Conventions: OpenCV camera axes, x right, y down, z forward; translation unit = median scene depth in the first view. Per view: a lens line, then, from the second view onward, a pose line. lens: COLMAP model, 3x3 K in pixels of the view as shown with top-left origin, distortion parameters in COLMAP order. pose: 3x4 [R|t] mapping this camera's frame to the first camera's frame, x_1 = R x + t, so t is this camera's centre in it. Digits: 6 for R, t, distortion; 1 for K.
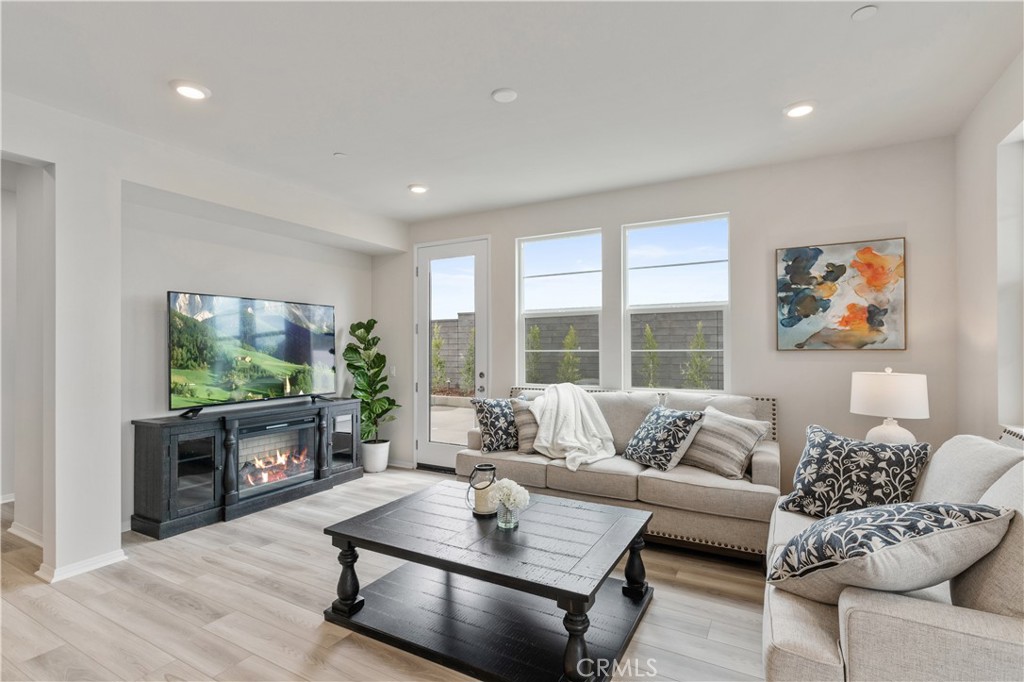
lens RADIAL K [[491.1, 0, 508.2], [0, 491.1, 342.3], [0, 0, 1]] dist [0.000191, -0.000206]
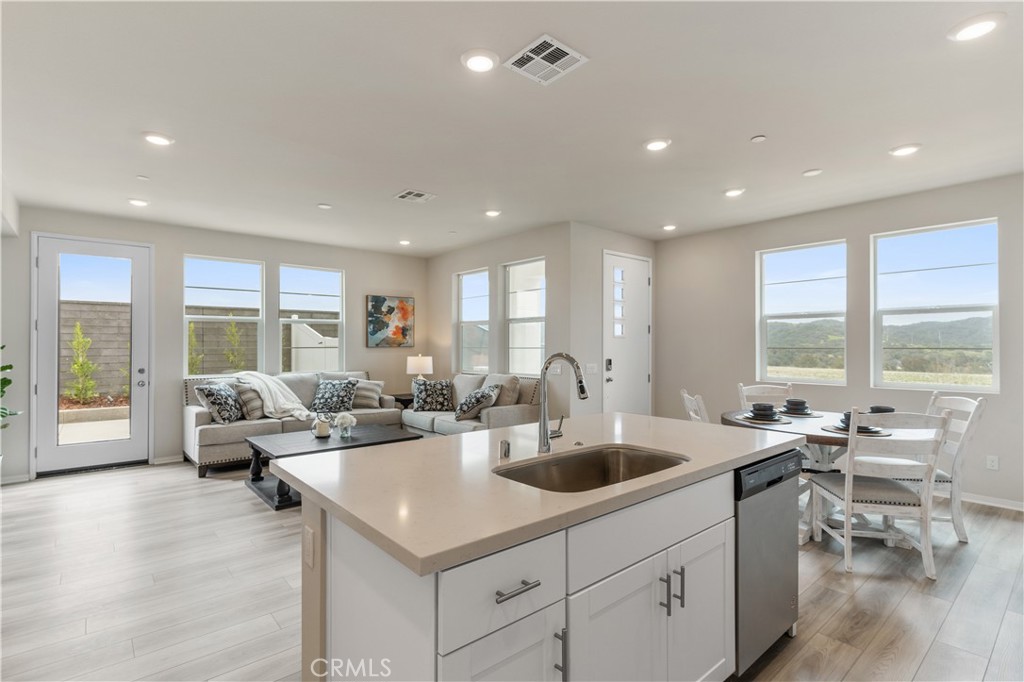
lens RADIAL K [[491.1, 0, 508.2], [0, 491.1, 342.3], [0, 0, 1]] dist [0.000191, -0.000206]
pose [[0.344264, 0.007423, 0.938844, -1.125110], [-0.009446, 0.999946, -0.004442, 0.000237], [-0.938825, -0.007339, 0.344315, -0.198036]]
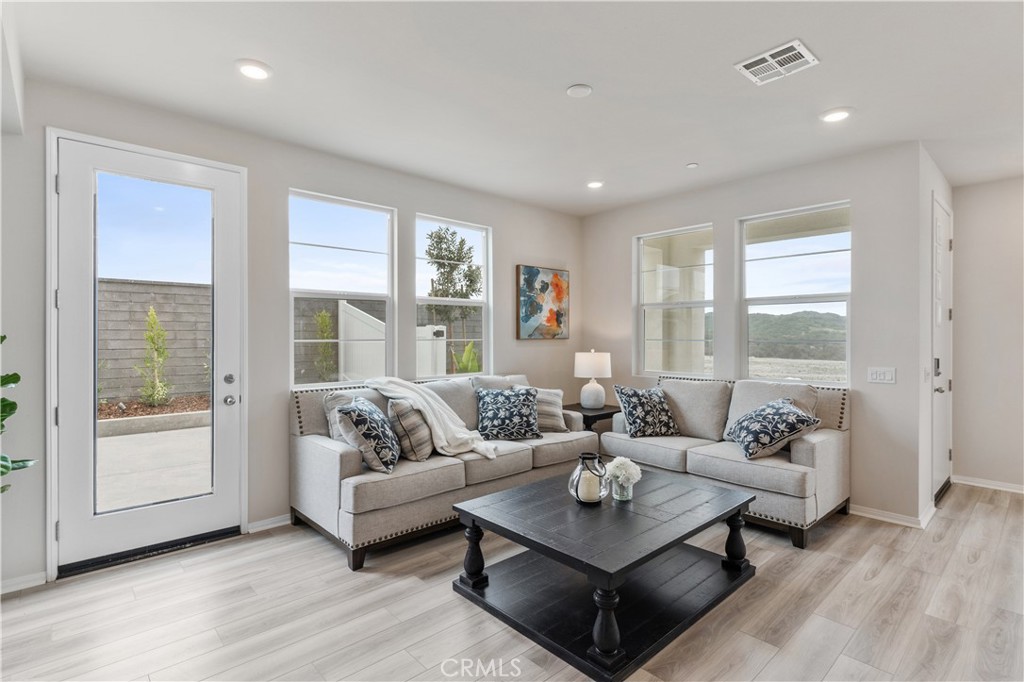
lens RADIAL K [[495.1, 0, 505.5], [0, 495.1, 337.3], [0, 0, 1]] dist [0.000643, 0.000064]
pose [[0.315258, 0.000370, 0.949006, -0.791669], [-0.011548, 0.999927, 0.003447, 0.006906], [-0.948936, -0.012046, 0.315239, 0.627229]]
